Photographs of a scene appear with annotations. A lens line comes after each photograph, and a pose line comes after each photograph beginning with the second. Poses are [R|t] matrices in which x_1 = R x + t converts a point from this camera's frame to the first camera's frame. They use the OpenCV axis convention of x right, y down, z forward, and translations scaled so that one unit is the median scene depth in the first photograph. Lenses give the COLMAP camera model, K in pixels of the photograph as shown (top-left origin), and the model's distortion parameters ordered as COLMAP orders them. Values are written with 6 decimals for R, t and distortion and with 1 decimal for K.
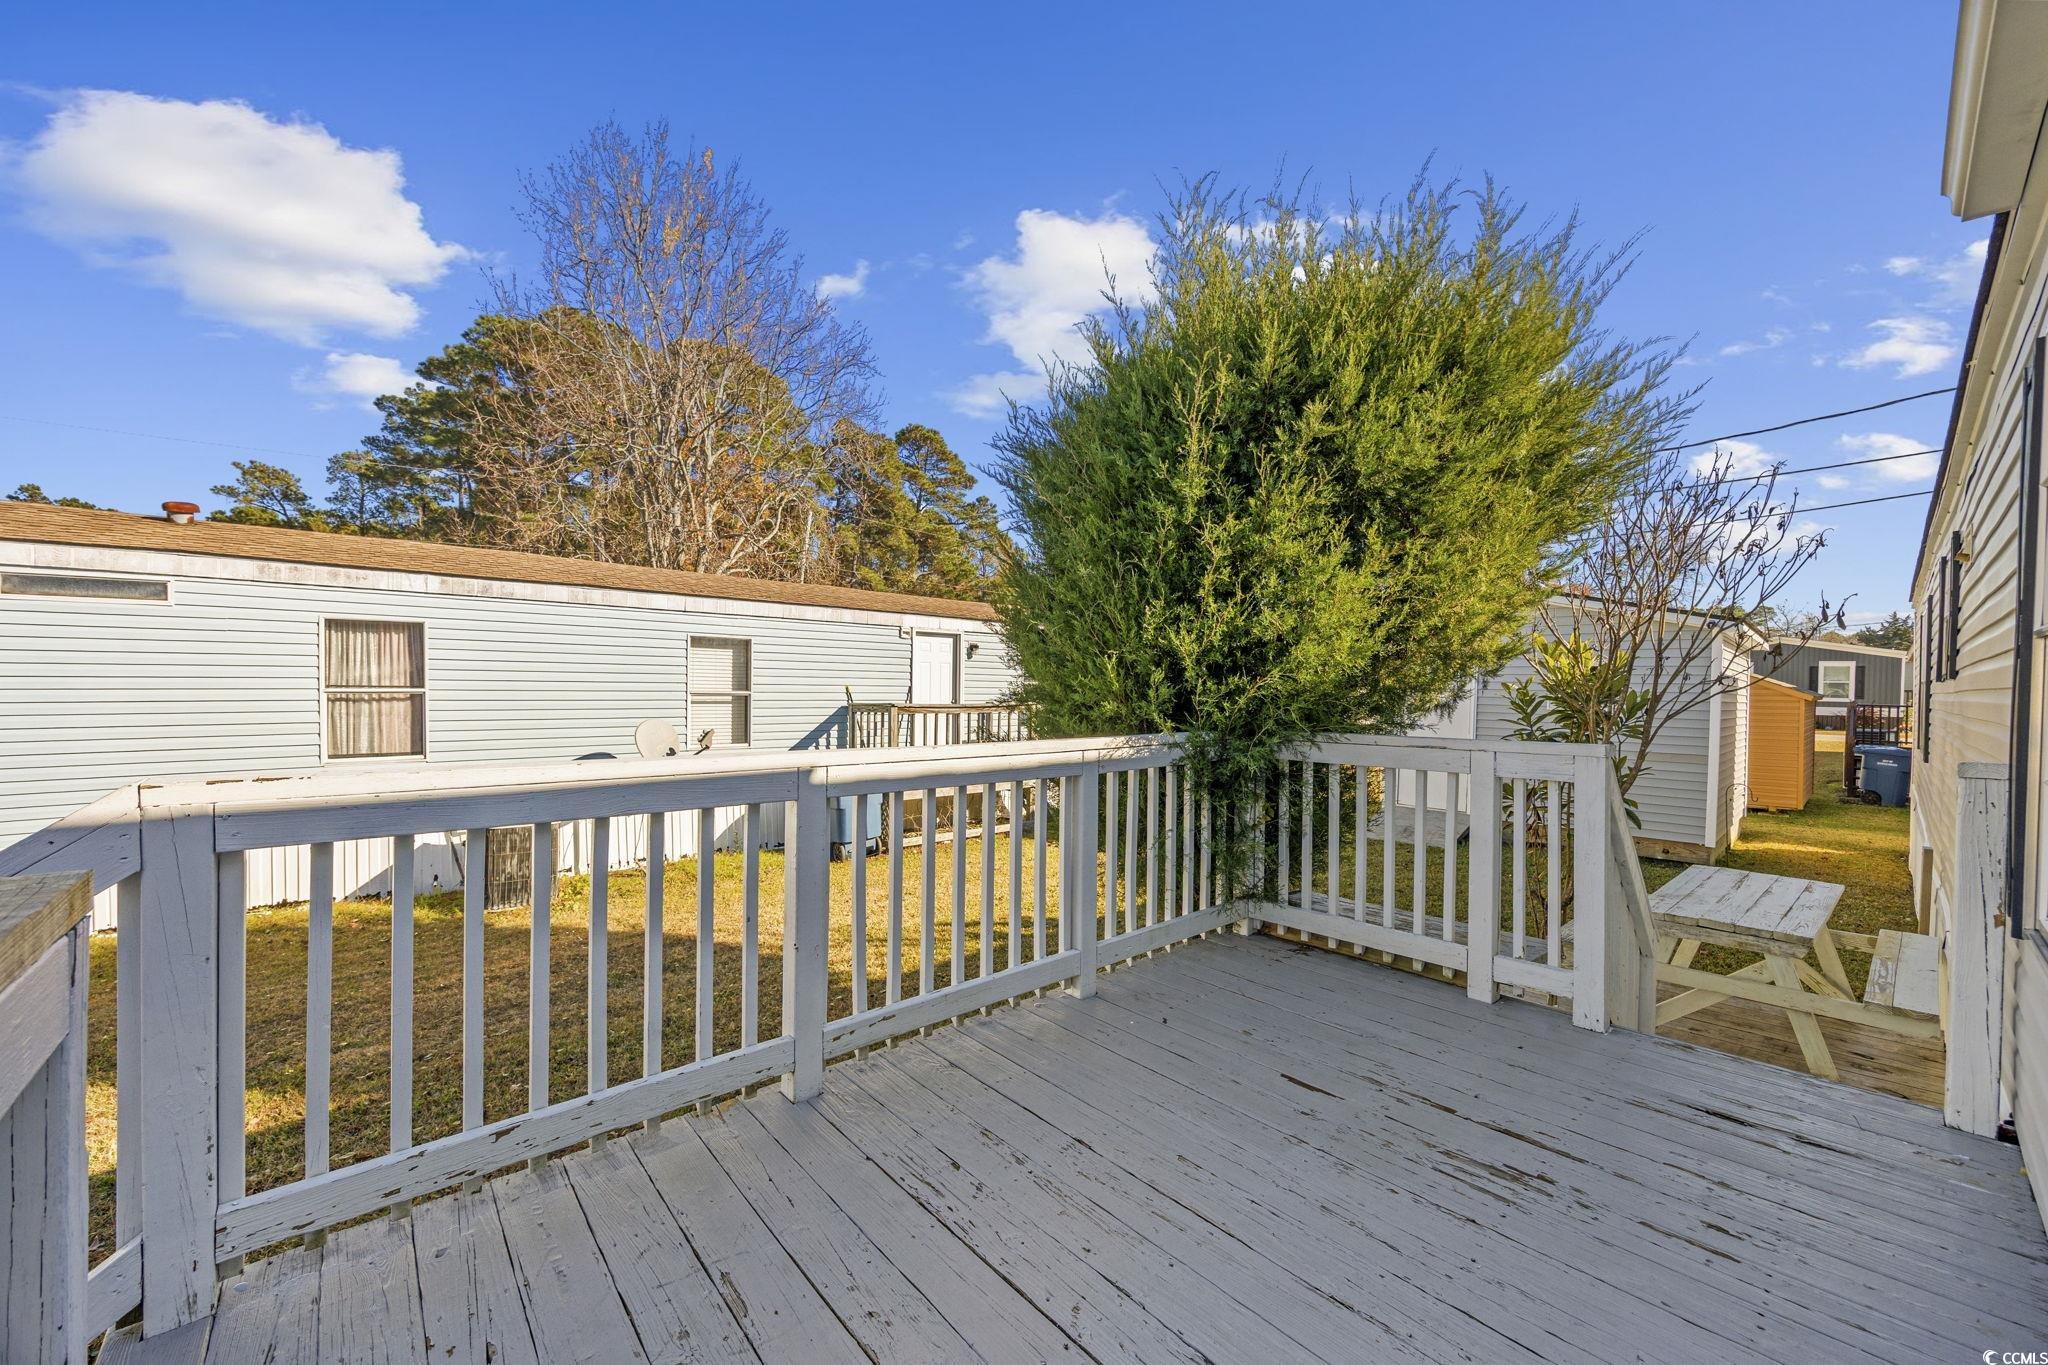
lens RADIAL K [[773.8, 0, 1024.1], [0, 773.8, 694.7], [0, 0, 1]] dist [-0.003433, -0.000211]
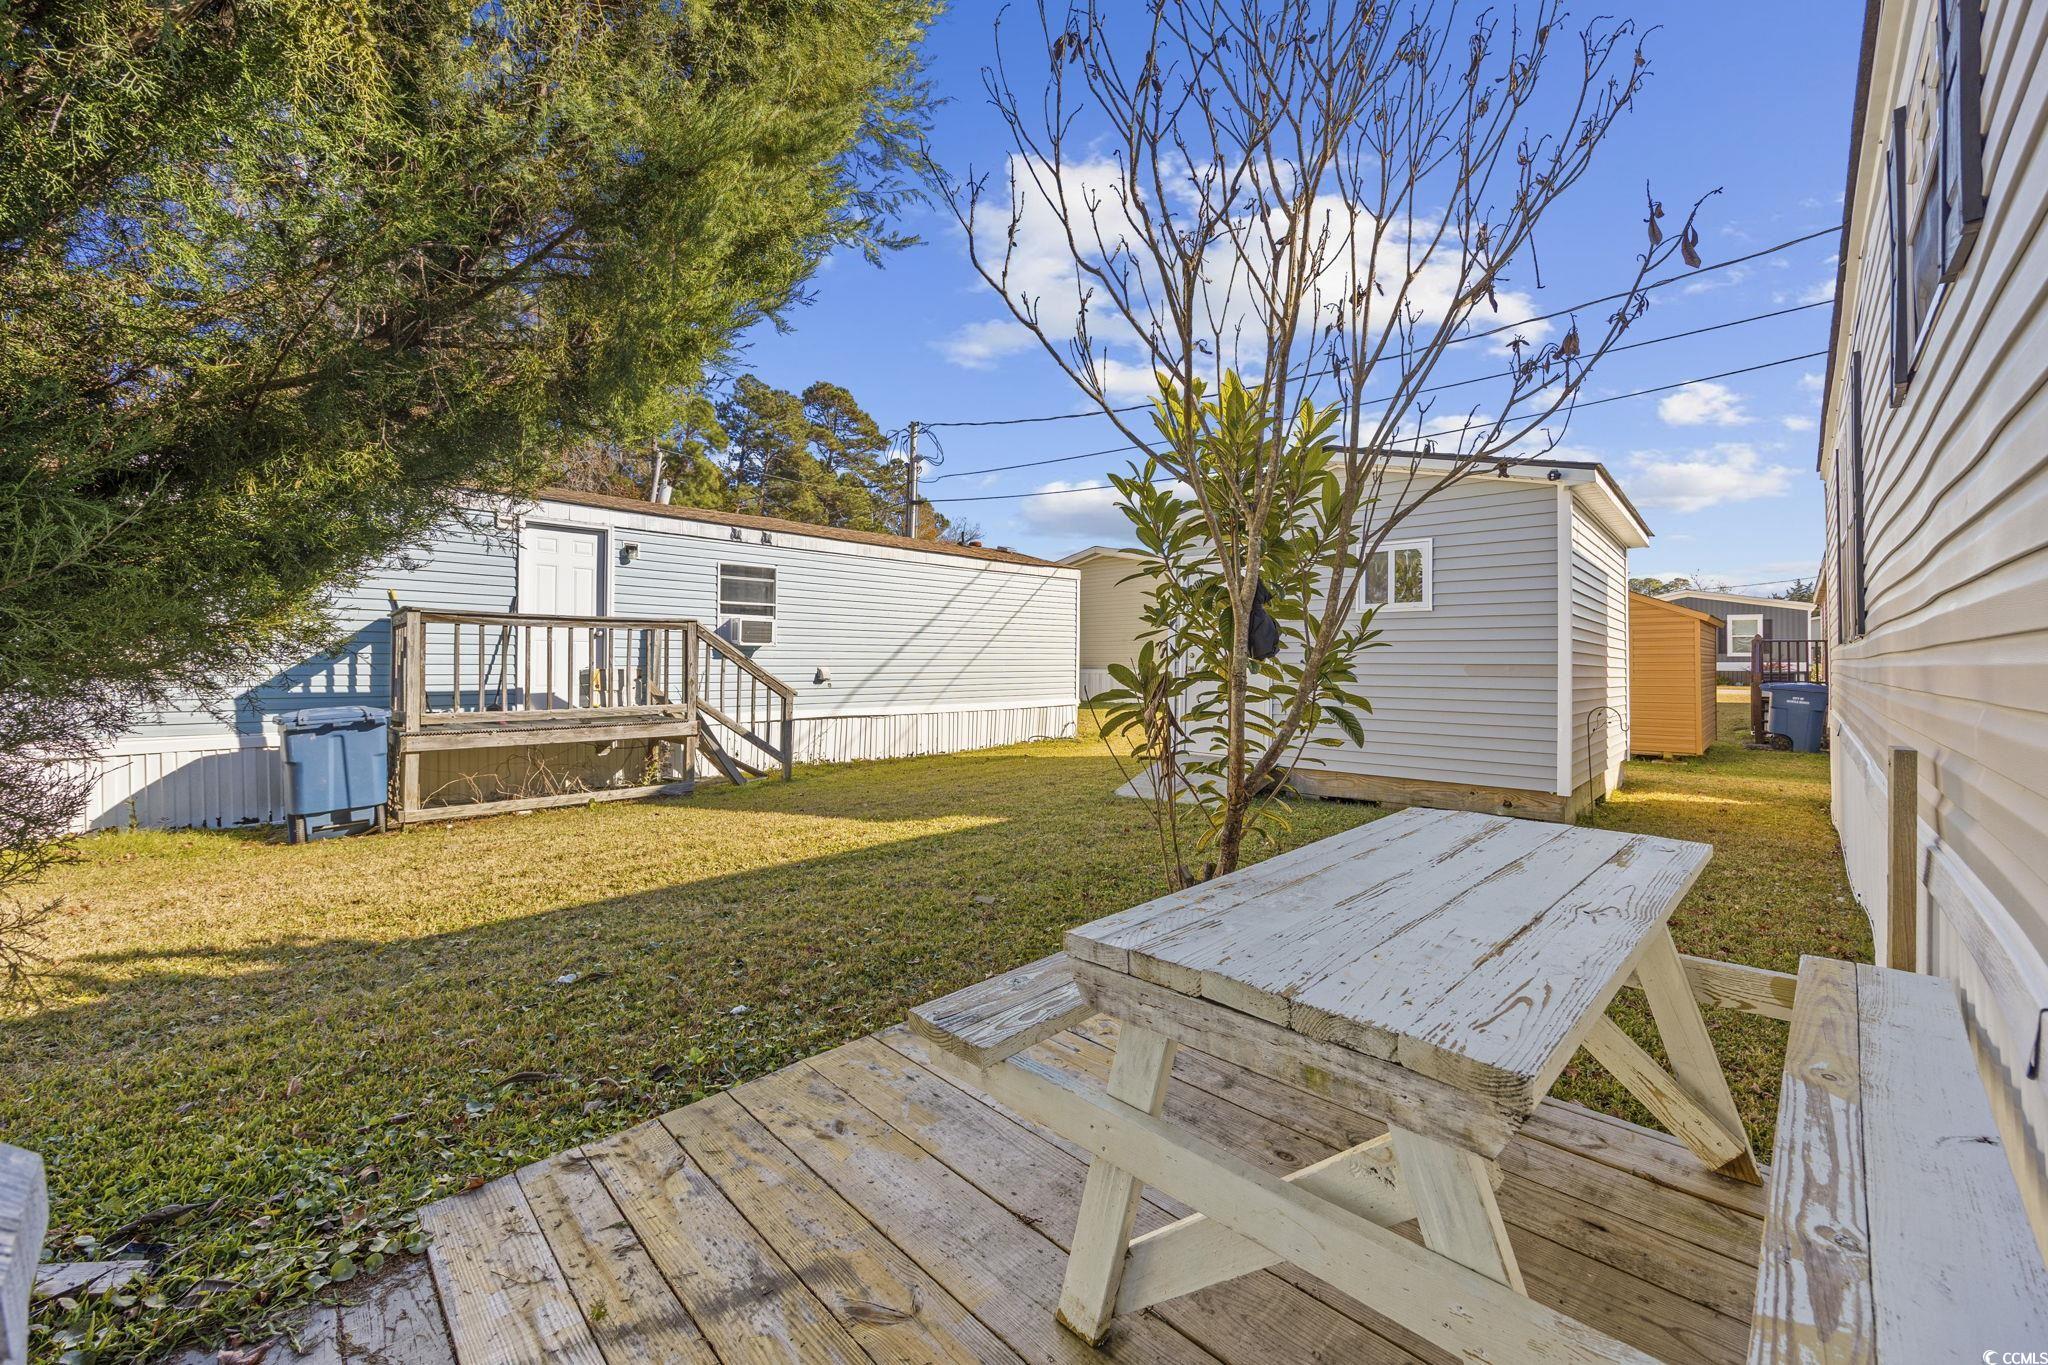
lens RADIAL K [[773.8, 0, 1026.4], [0, 773.8, 650.7], [0, 0, 1]] dist [-0.003433, -0.000211]
pose [[0.998237, -0.006928, 0.058944, 0.272390], [0.008697, 0.999518, -0.029803, 0.061933], [-0.058709, 0.030263, 0.997816, 0.245547]]
